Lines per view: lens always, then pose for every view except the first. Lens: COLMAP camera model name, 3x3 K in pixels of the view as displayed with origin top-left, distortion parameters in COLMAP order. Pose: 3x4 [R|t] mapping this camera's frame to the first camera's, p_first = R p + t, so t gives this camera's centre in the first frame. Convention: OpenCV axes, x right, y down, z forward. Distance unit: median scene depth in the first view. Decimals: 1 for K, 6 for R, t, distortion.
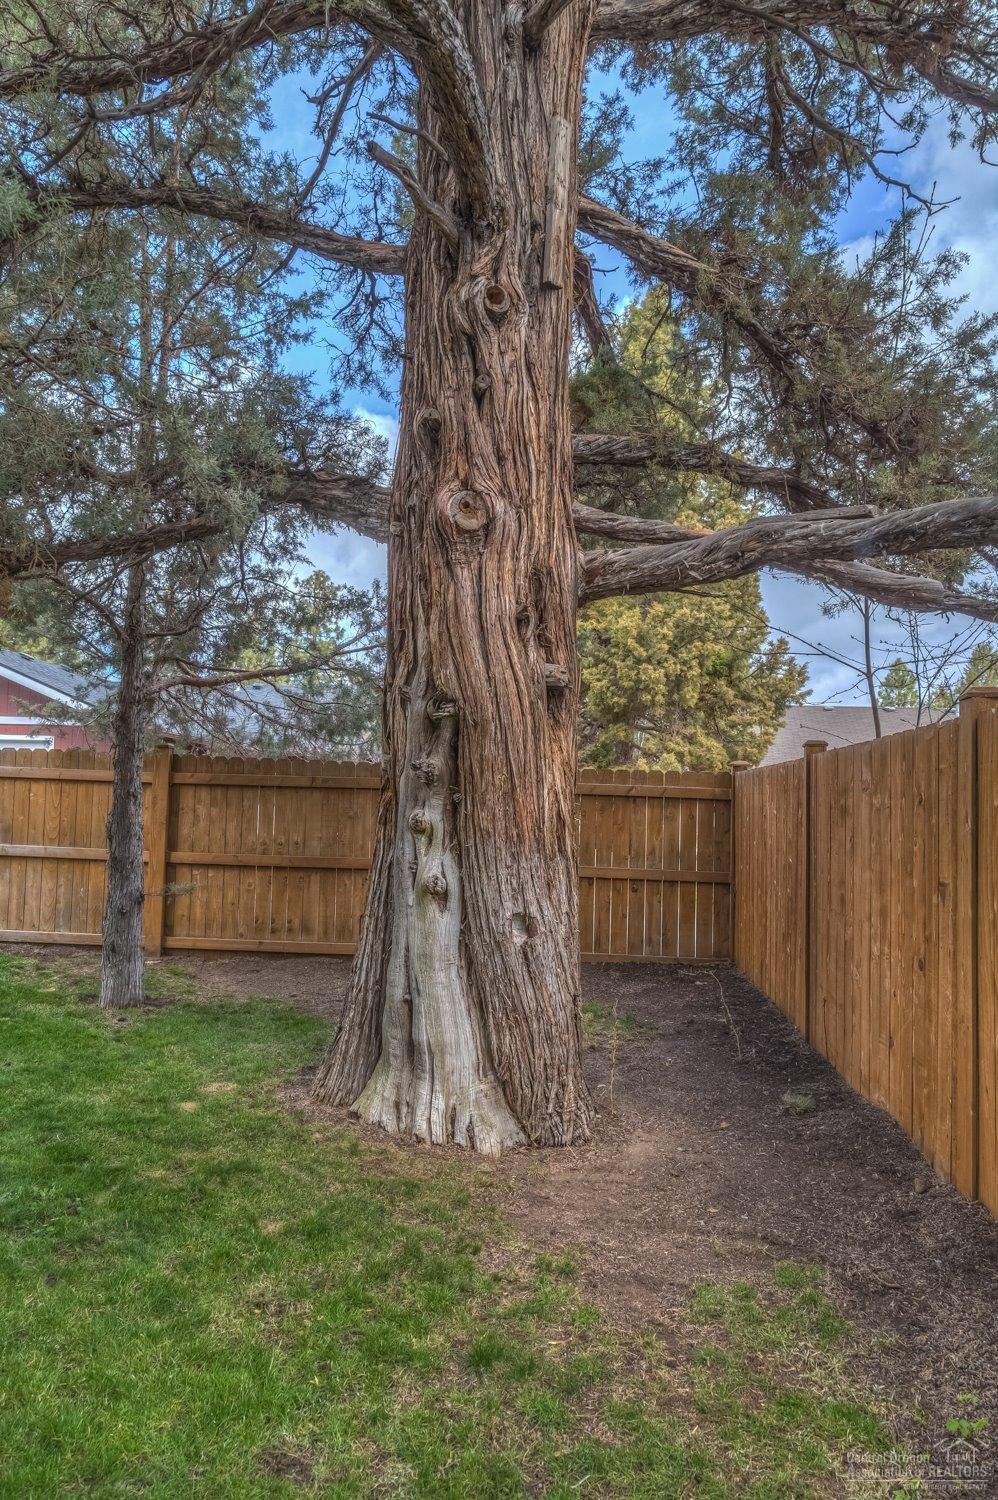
lens RADIAL K [[1038.0, 0, 499.2], [0, 1038.0, 750.6], [0, 0, 1]] dist [0.018153, 0.000957]
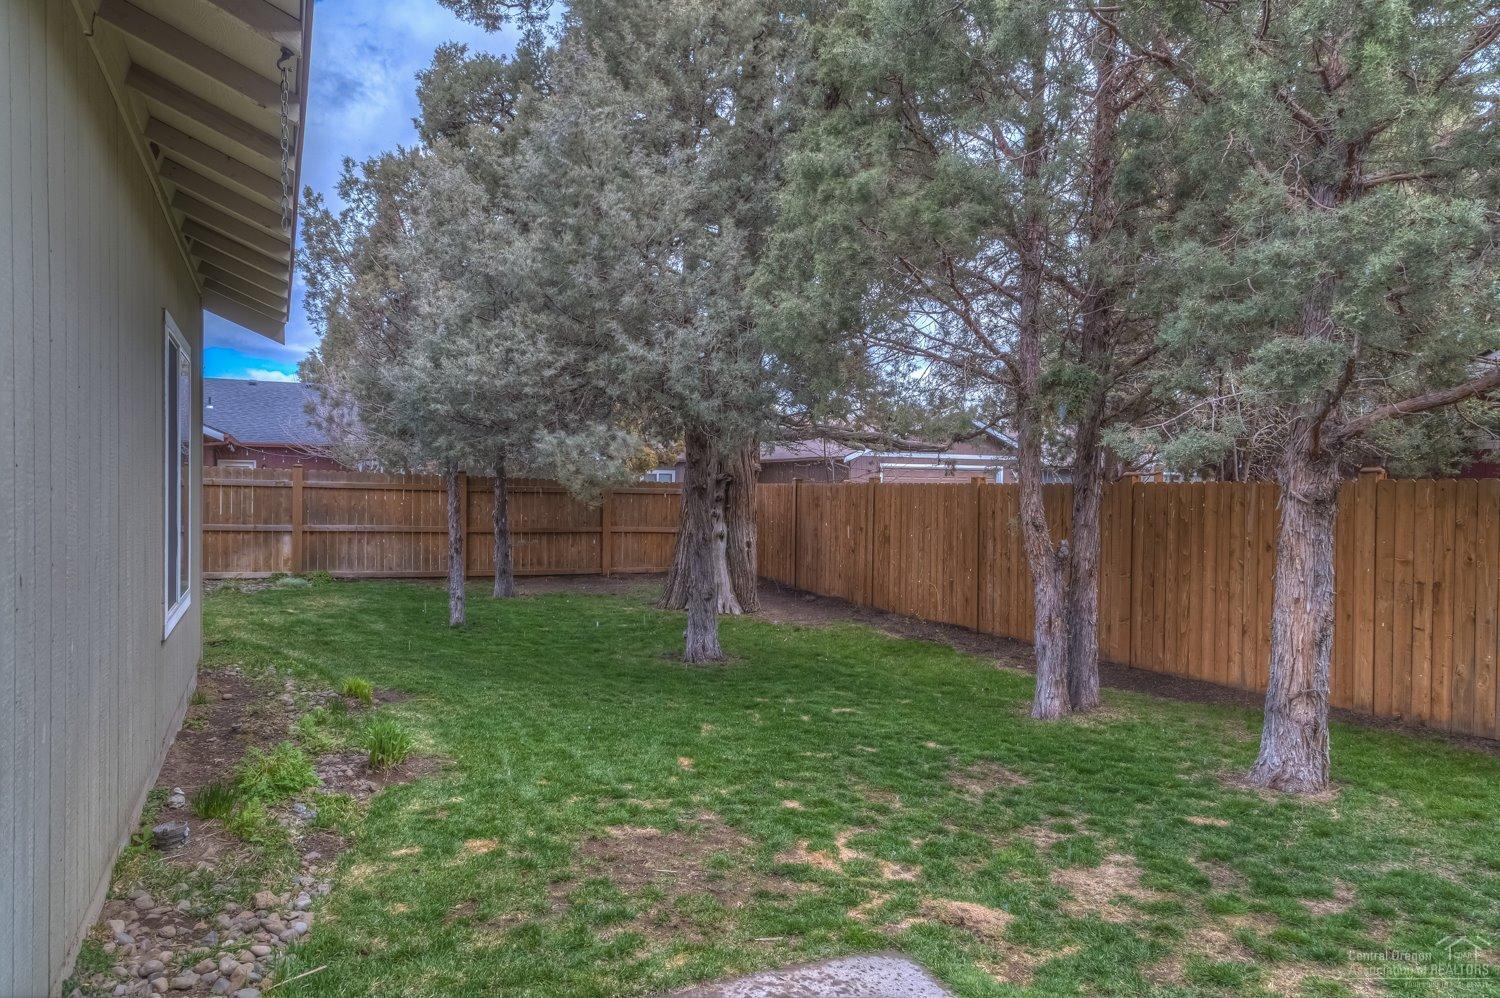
lens RADIAL K [[1038.0, 0, 735.8], [0, 1038.0, 497.2], [0, 0, 1]] dist [0.018153, 0.000957]
pose [[0.890284, -0.016705, 0.455100, -1.444162], [-0.019755, 0.996970, 0.075242, -0.216313], [-0.454978, -0.075977, 0.887256, -1.796052]]
